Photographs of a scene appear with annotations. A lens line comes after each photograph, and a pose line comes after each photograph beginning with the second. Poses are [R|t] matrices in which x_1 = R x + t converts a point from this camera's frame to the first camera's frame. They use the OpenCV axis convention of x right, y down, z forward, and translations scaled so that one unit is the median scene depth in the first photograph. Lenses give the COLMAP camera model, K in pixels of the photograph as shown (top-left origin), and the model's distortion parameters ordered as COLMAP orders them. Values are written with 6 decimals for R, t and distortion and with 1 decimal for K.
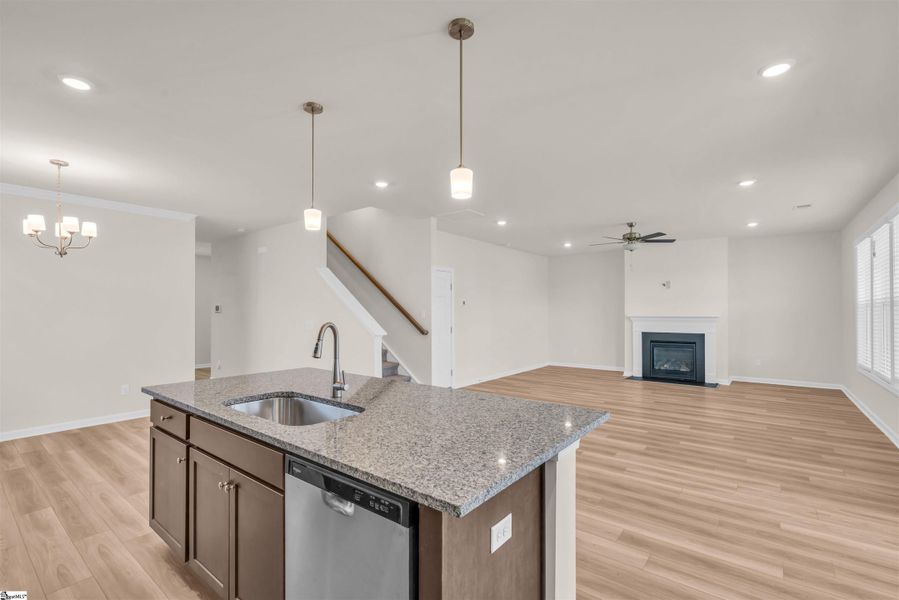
lens RADIAL K [[405.9, 0, 444.1], [0, 405.9, 304.9], [0, 0, 1]] dist [-0.003230, 0.000431]
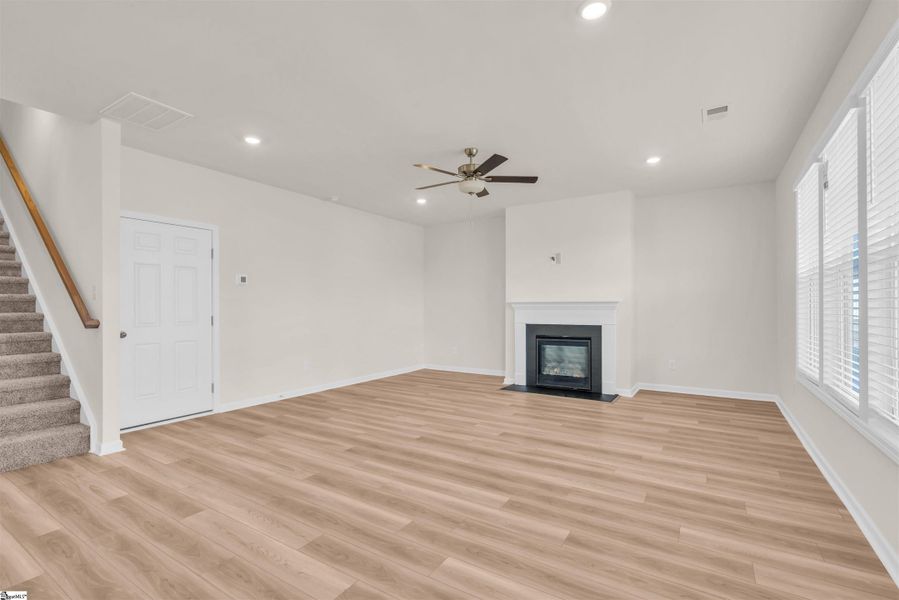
lens RADIAL K [[405.9, 0, 455.3], [0, 405.9, 302.4], [0, 0, 1]] dist [-0.003230, 0.000431]
pose [[0.994850, 0.000021, 0.101360, 0.314273], [-0.000453, 0.999991, 0.004244, 0.027524], [-0.101359, -0.004268, 0.994841, 0.314251]]
